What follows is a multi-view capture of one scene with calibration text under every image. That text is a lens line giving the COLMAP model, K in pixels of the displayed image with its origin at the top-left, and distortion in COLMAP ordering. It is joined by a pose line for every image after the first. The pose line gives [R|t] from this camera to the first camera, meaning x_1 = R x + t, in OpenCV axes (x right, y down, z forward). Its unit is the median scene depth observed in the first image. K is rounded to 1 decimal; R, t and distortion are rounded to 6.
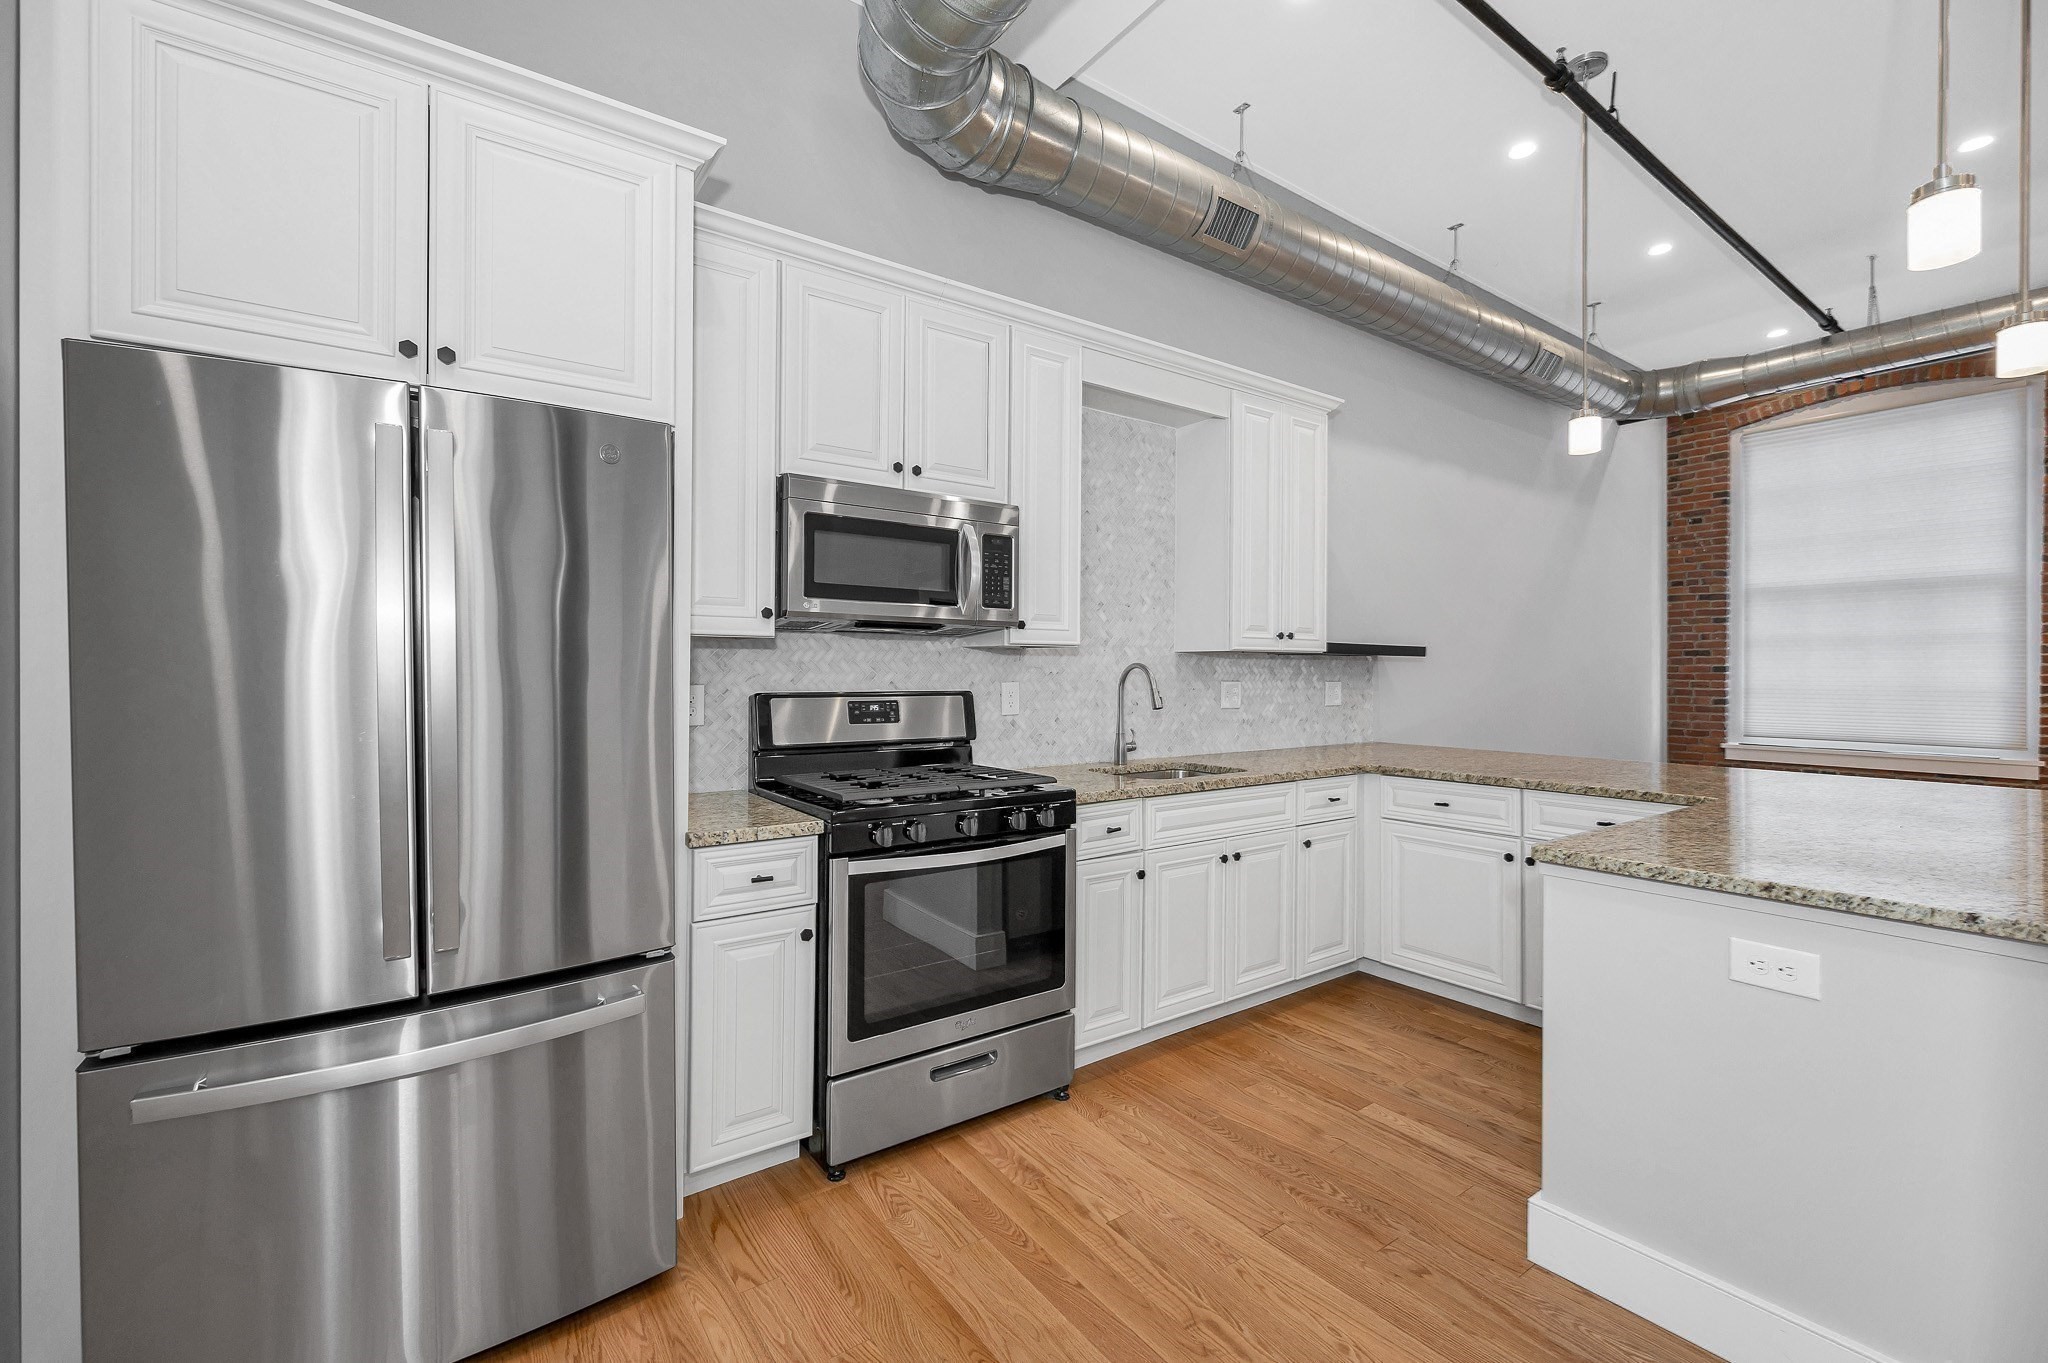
lens RADIAL K [[838.4, 0, 1032.5], [0, 838.4, 673.8], [0, 0, 1]] dist [-0.000725, -0.000916]
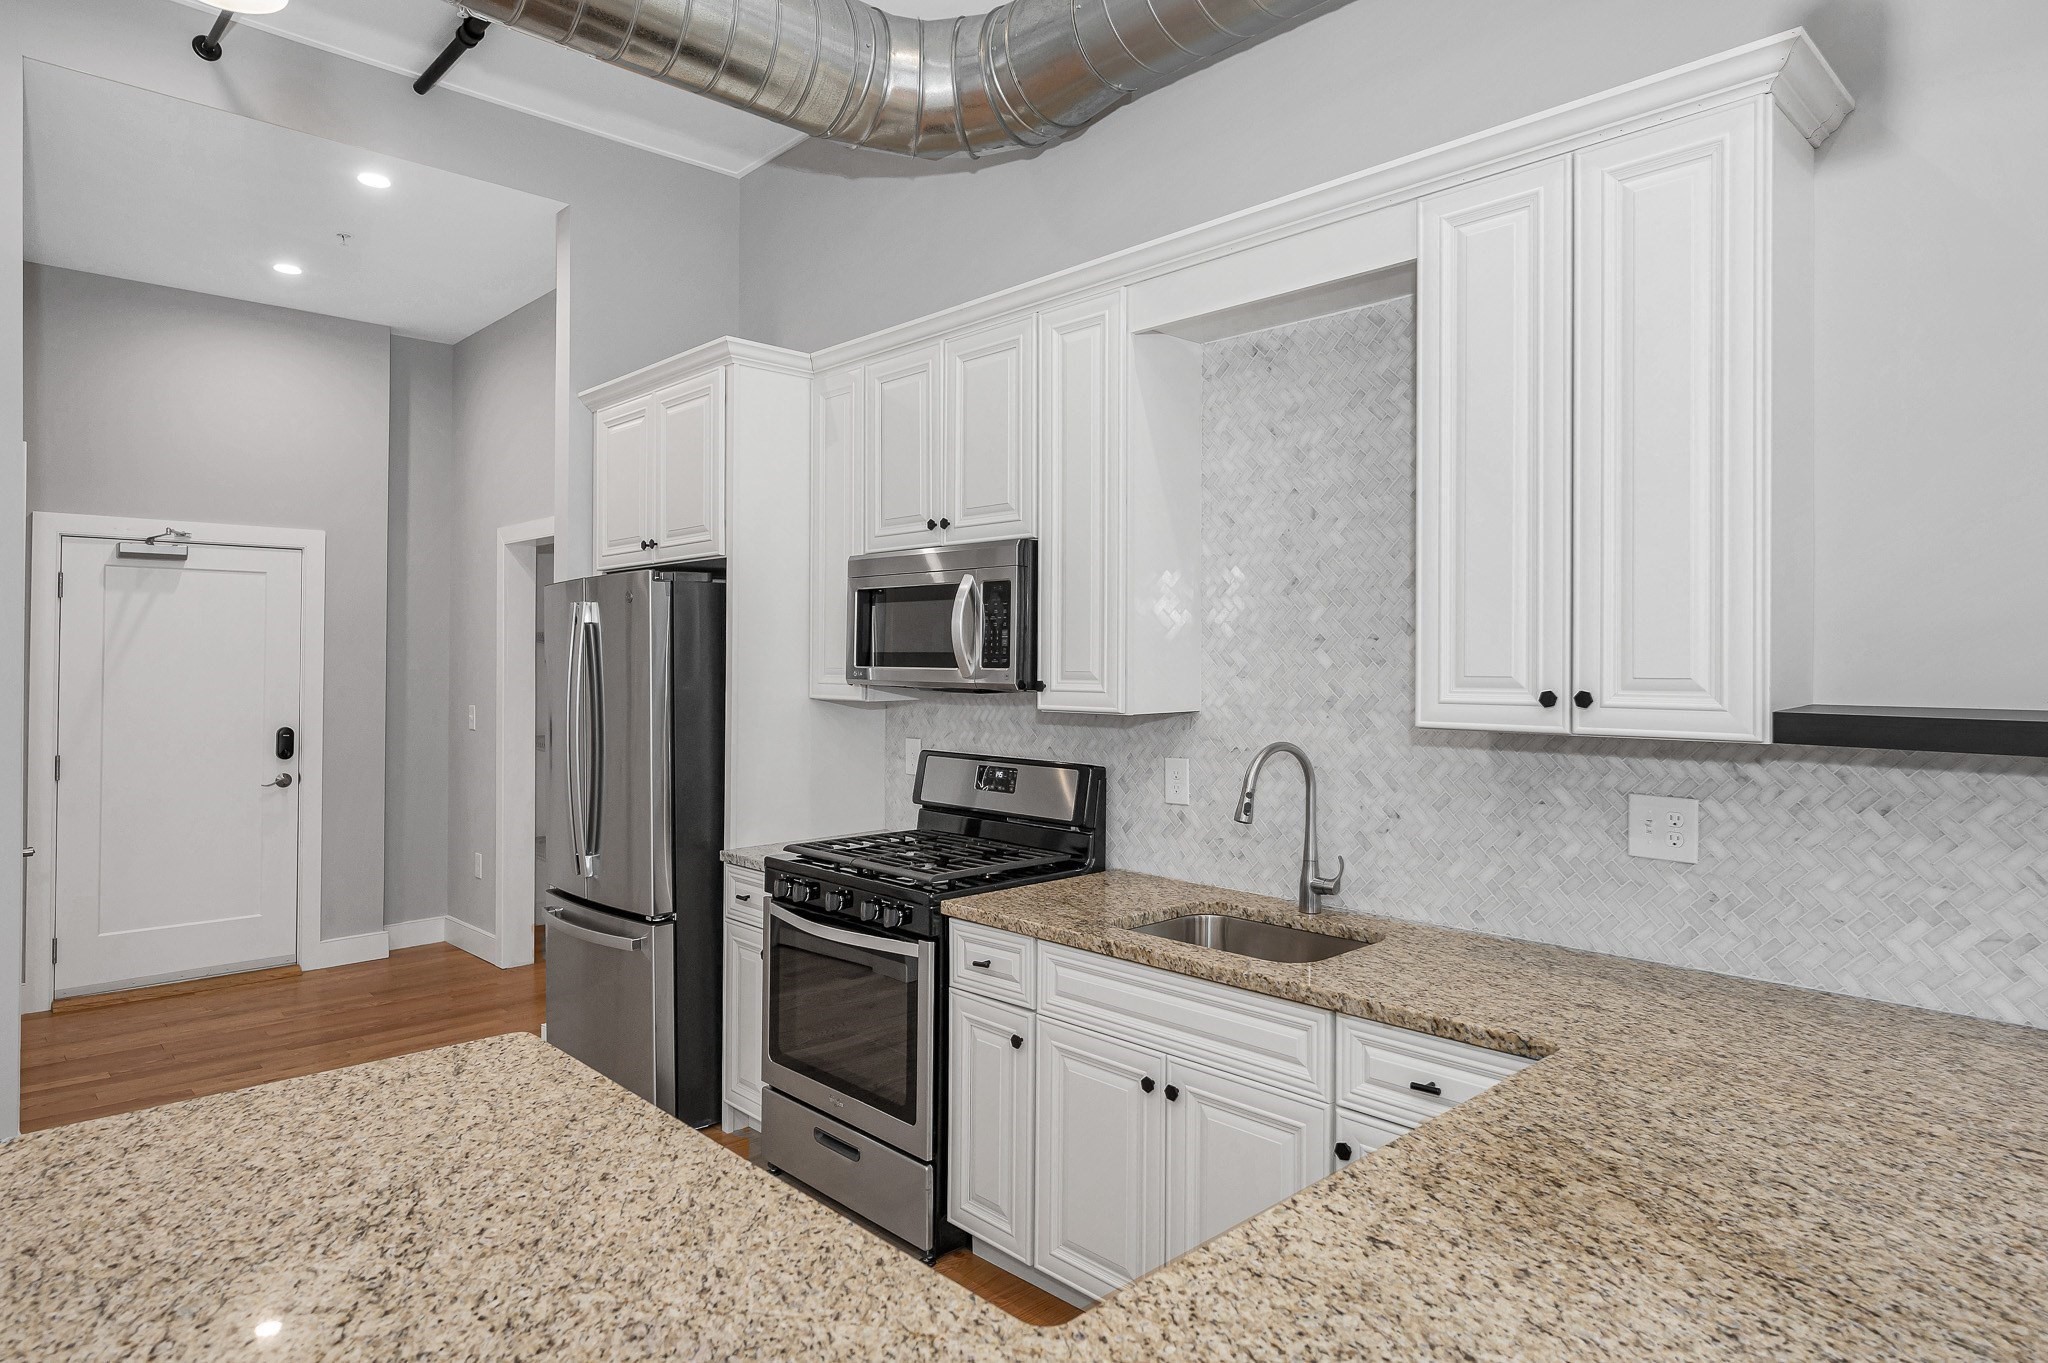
lens RADIAL K [[1179.9, 0, 1034.8], [0, 1179.9, 663.9], [0, 0, 1]] dist [0.015493, 0.000337]
pose [[0.166585, -0.003097, -0.986022, 0.691666], [-0.006202, 0.999972, -0.004188, -0.047822], [0.986008, 0.006813, 0.166561, 0.519204]]
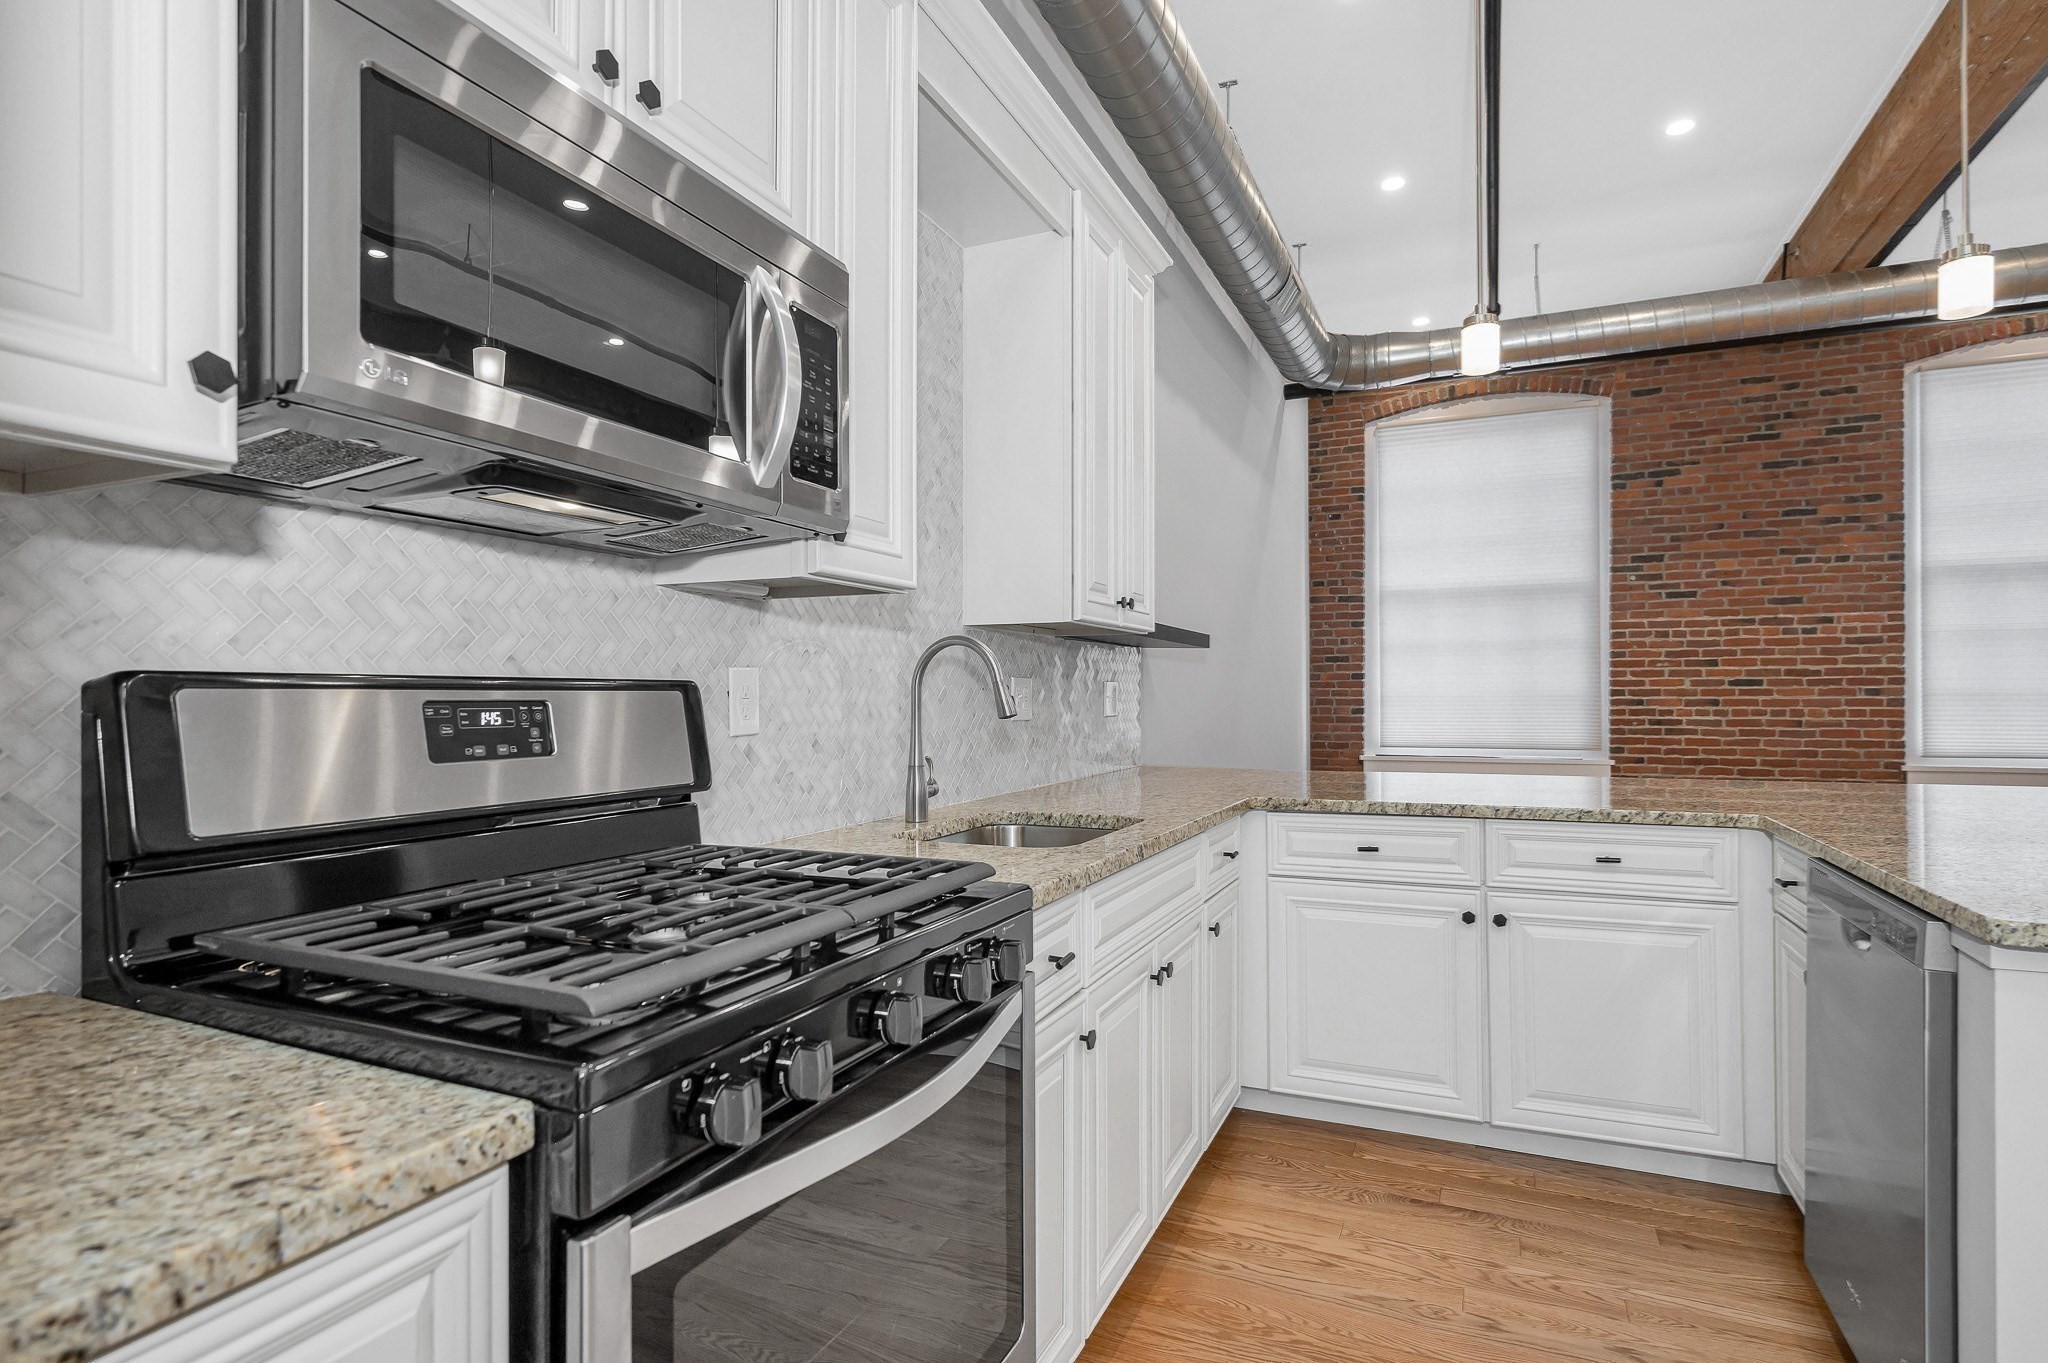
lens RADIAL K [[1032.9, 0, 1025.3], [0, 1032.9, 689.0], [0, 0, 1]] dist [0.003047, -0.001359]
pose [[0.858362, -0.002837, 0.513037, -0.134563], [0.006677, 0.999962, -0.005642, 0.018939], [-0.513002, 0.008268, 0.858348, 0.292692]]
